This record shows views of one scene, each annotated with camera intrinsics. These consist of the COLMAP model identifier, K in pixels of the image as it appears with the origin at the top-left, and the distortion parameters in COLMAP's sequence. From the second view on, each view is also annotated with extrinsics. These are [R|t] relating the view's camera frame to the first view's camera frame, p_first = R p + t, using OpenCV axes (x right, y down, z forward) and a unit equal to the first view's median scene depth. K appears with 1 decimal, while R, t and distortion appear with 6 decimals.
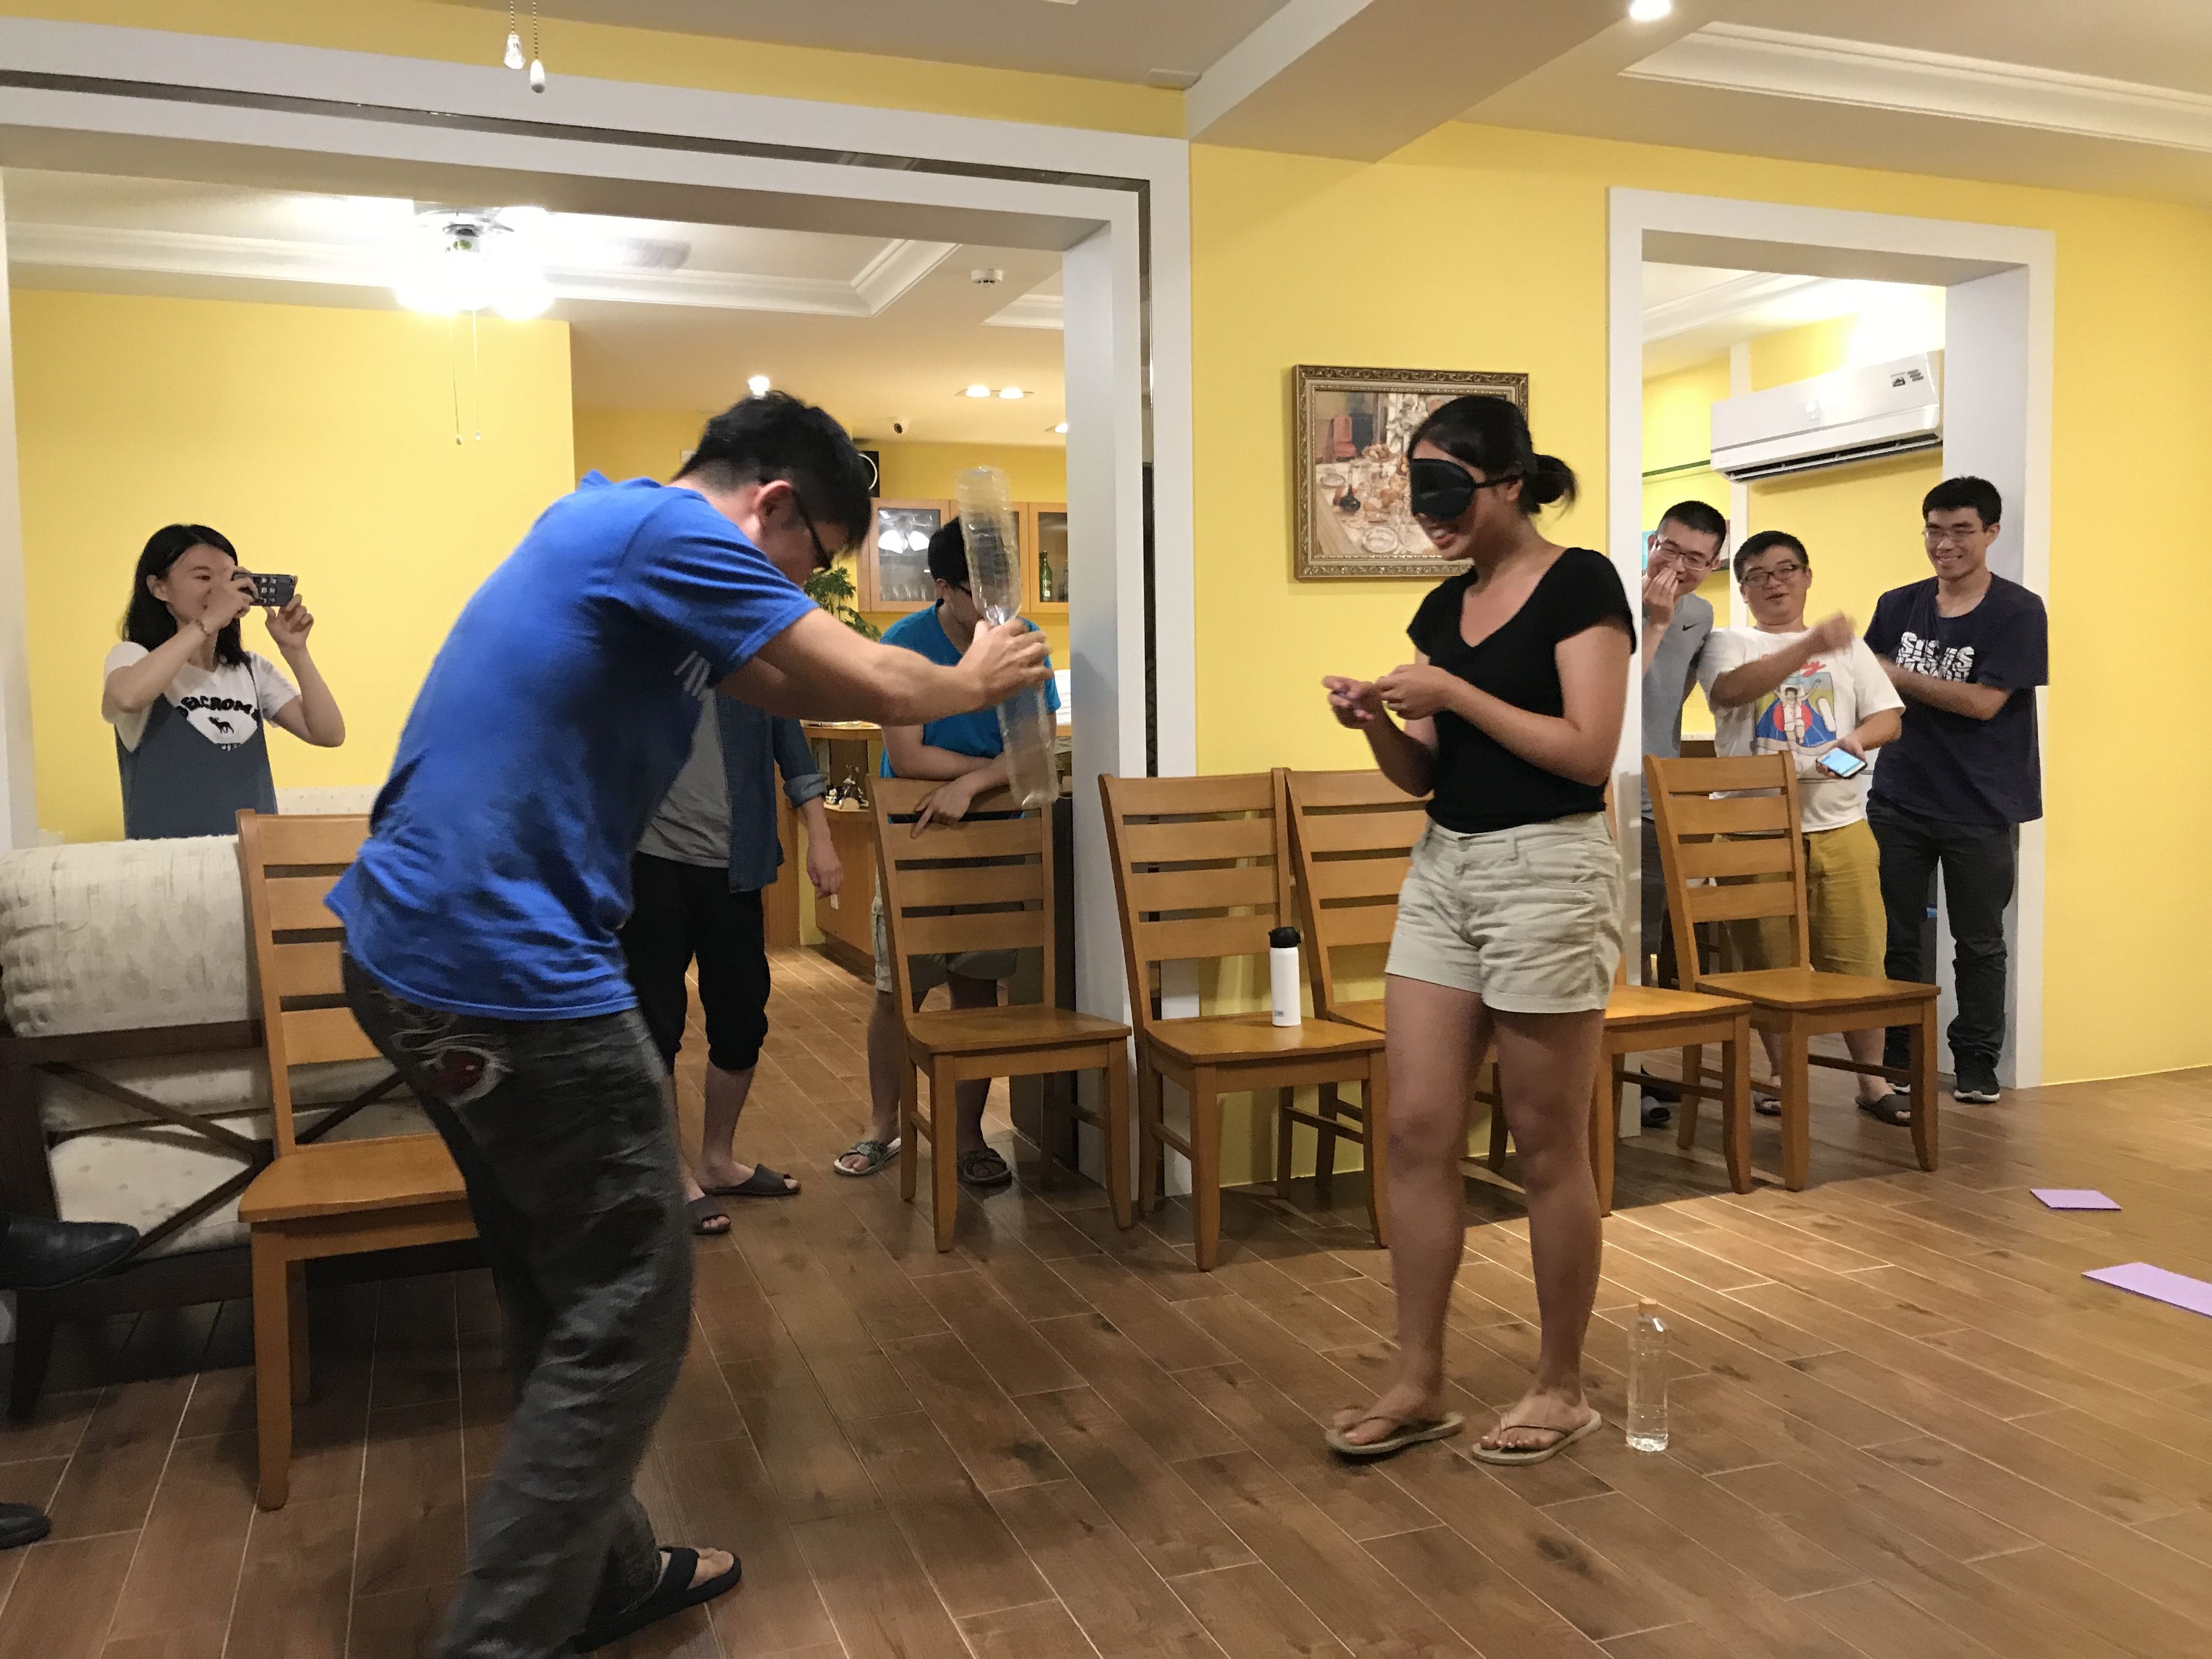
lens RADIAL K [[1813.1, 0, 1125.8], [0, 1813.1, 809.0], [0, 0, 1]] dist [0.015432, -0.006781]
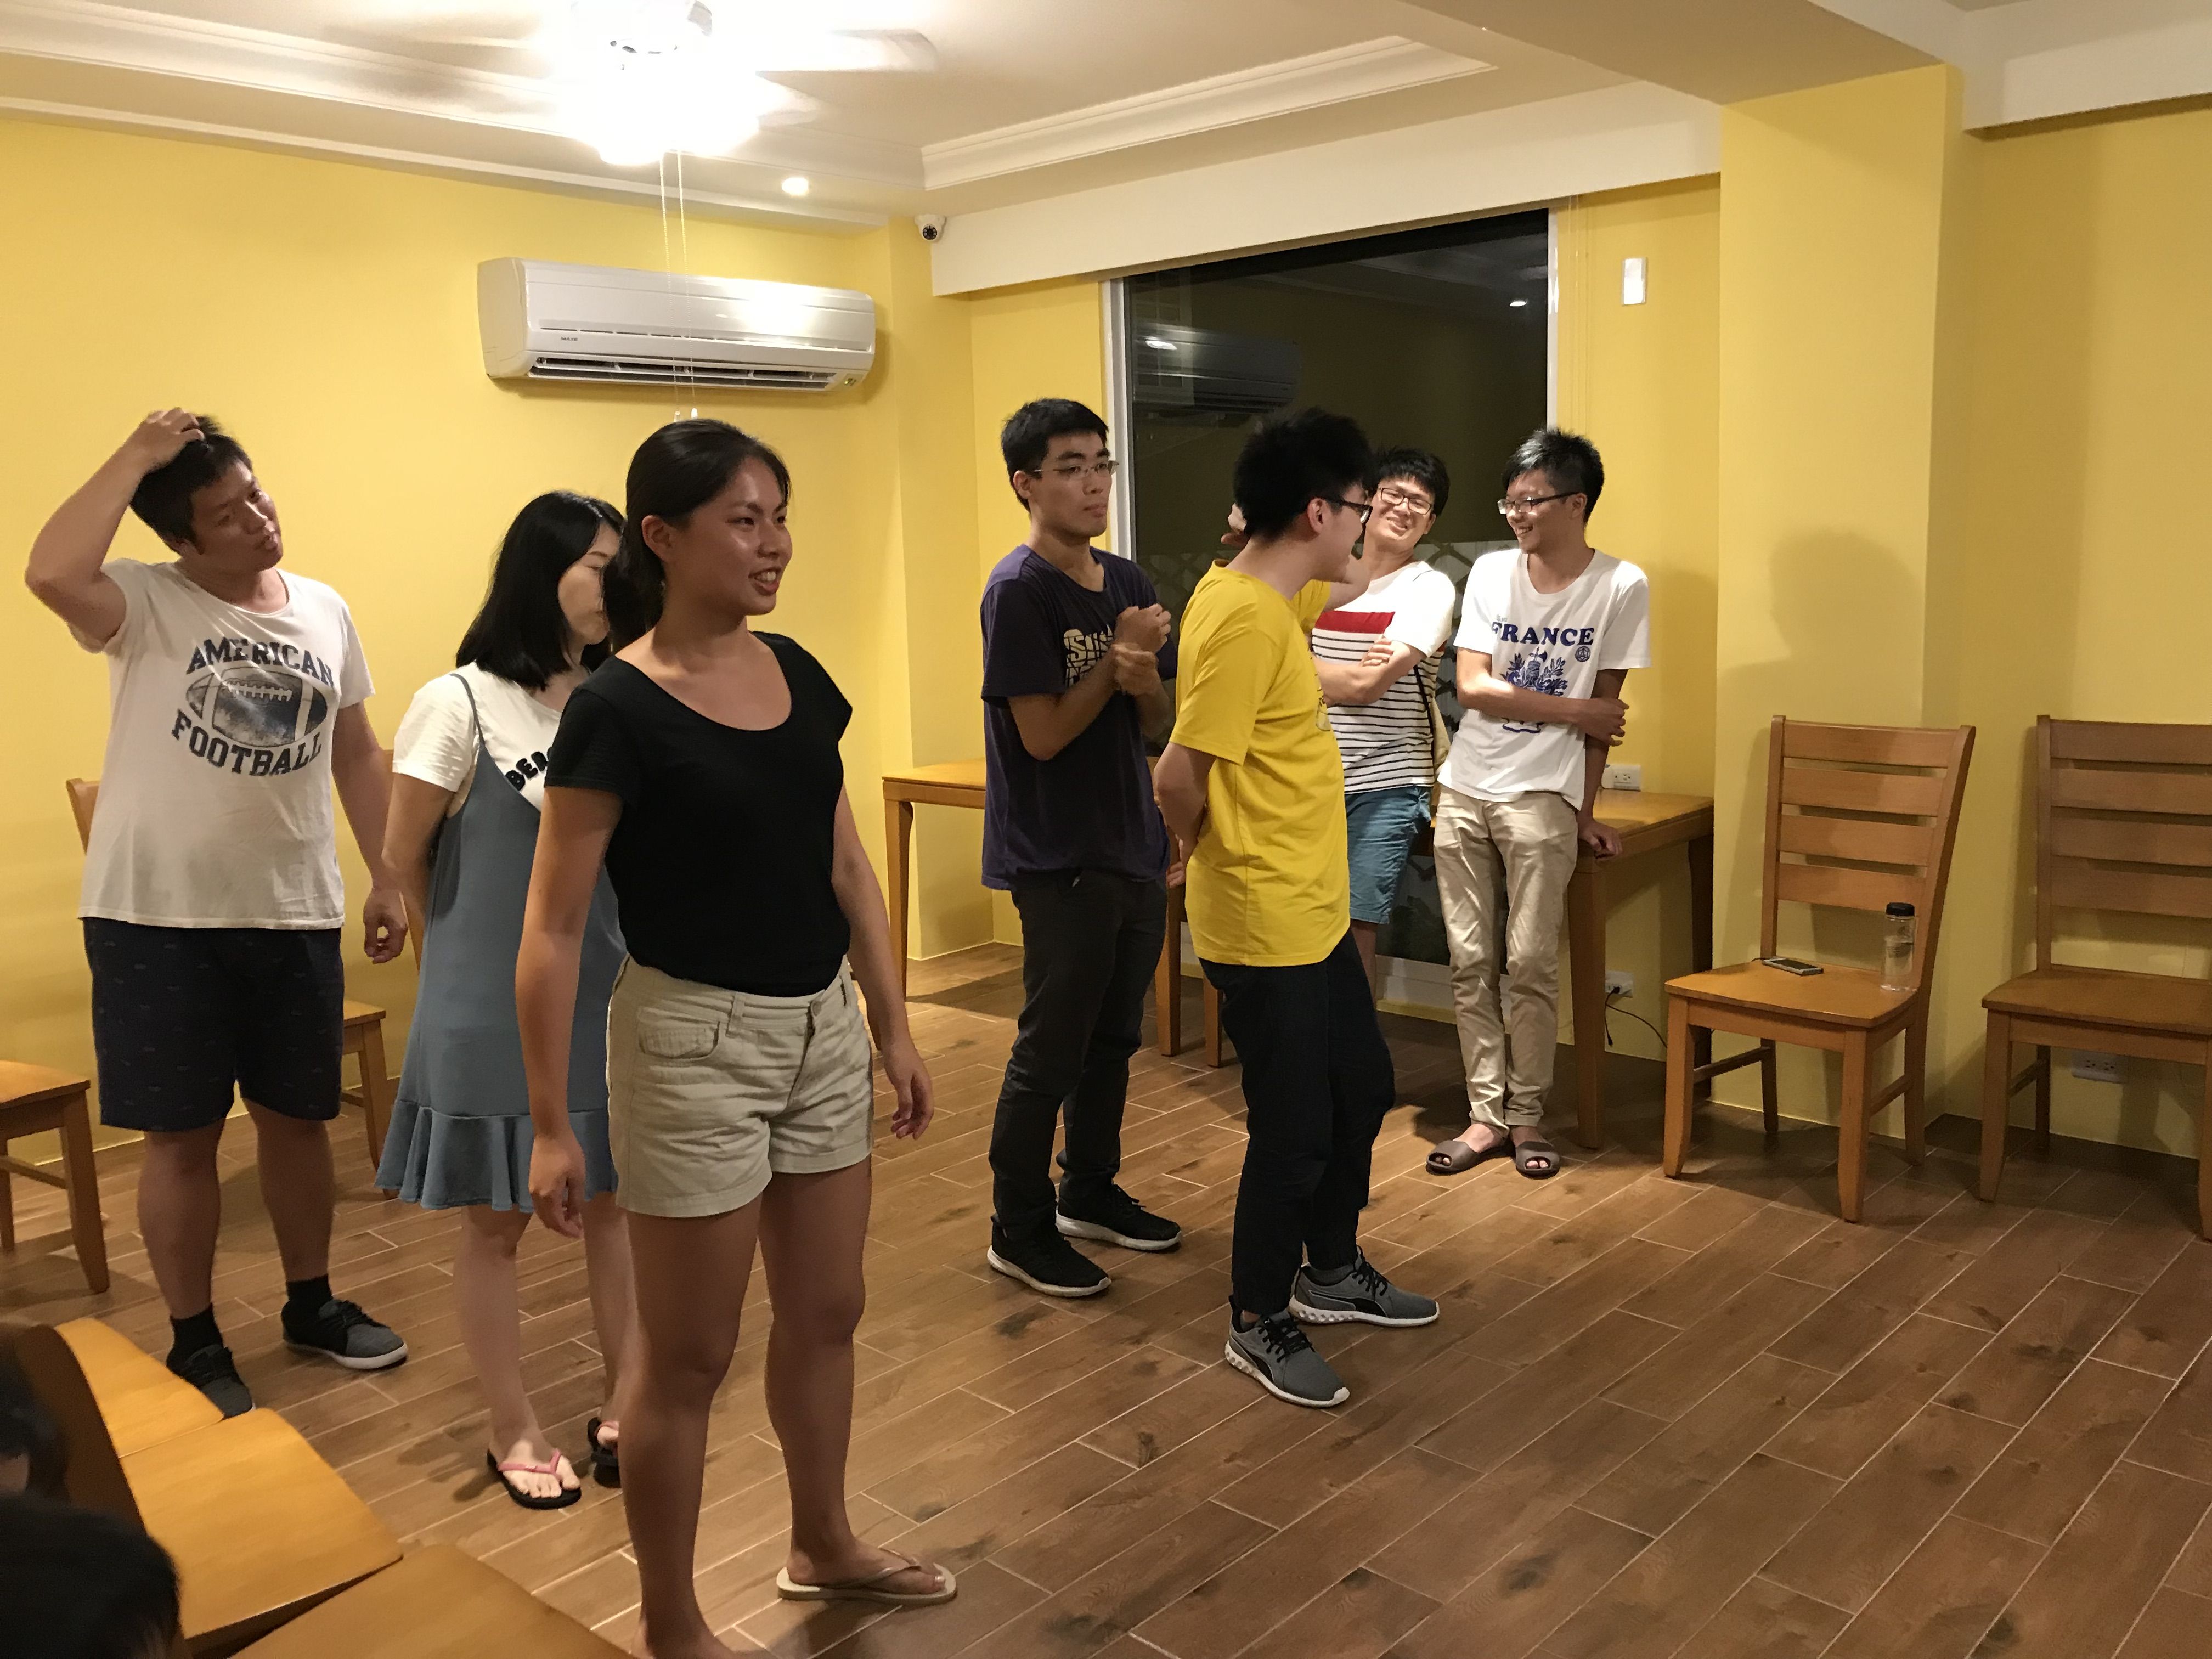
lens RADIAL K [[1813.1, 0, 1111.6], [0, 1813.1, 808.8], [0, 0, 1]] dist [0.015432, -0.006781]
pose [[-0.439957, -0.108384, 0.891454, -0.561415], [0.085480, 0.983128, 0.161716, -0.226255], [-0.893941, 0.147350, -0.423270, 1.621350]]
